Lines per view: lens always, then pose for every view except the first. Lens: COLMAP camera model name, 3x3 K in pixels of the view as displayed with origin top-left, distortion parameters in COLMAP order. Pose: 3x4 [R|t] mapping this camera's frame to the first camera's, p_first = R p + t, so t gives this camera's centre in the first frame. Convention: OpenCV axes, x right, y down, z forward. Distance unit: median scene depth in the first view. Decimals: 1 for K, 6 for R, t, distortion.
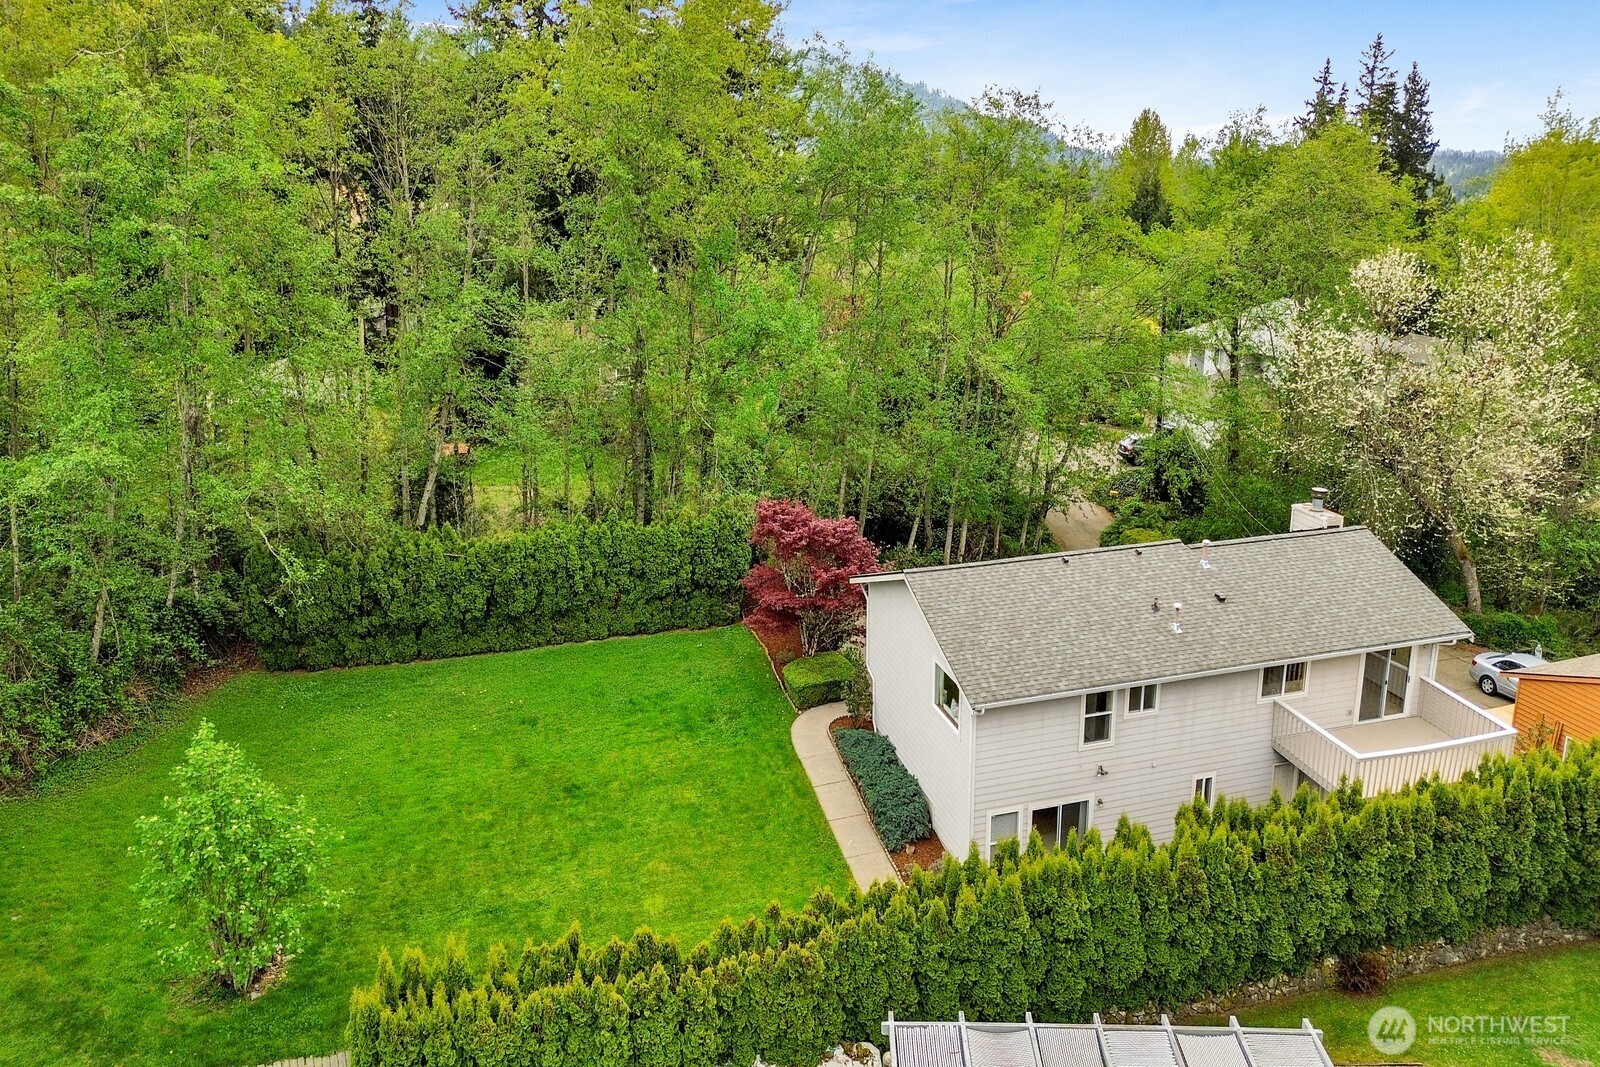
lens RADIAL K [[1069.9, 0, 800.0], [0, 1069.9, 533.5], [0, 0, 1]] dist [0.032740, -0.004551]
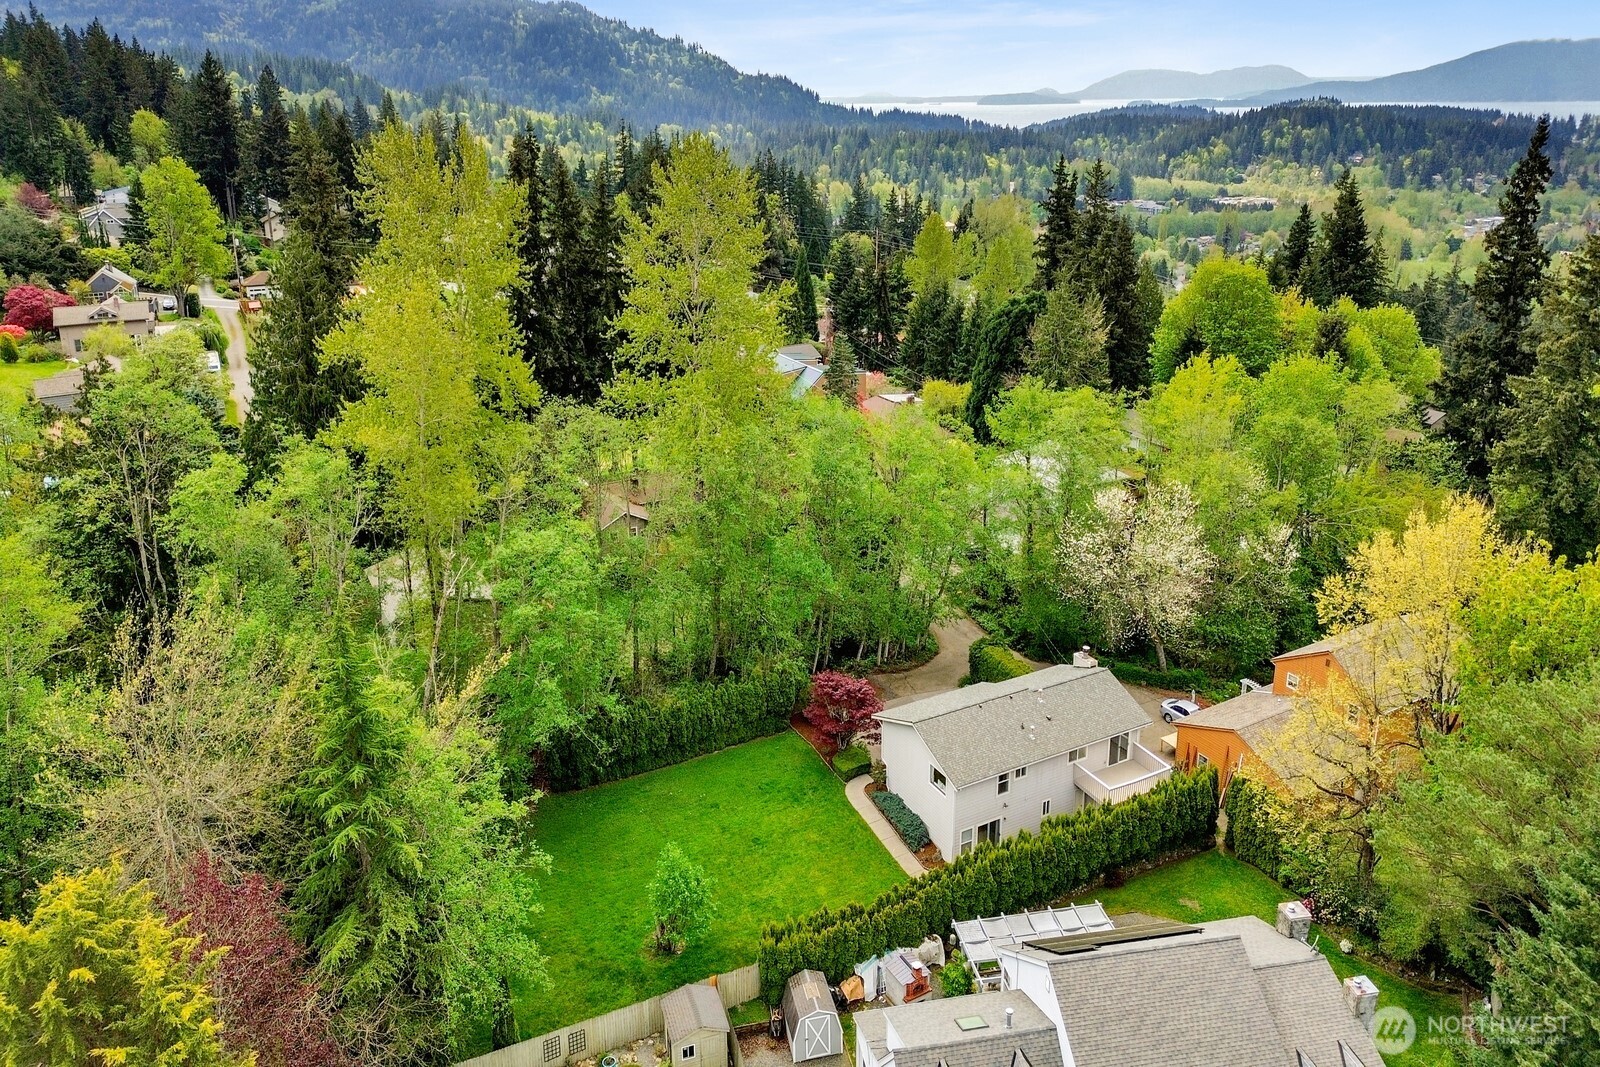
lens RADIAL K [[1119.2, 0, 797.7], [0, 1119.2, 509.9], [0, 0, 1]] dist [0.068995, -0.065328]
pose [[0.975386, -0.064781, 0.210774, -0.605361], [0.057073, 0.997467, 0.042456, -0.525448], [-0.212991, -0.029382, 0.976612, -1.200887]]
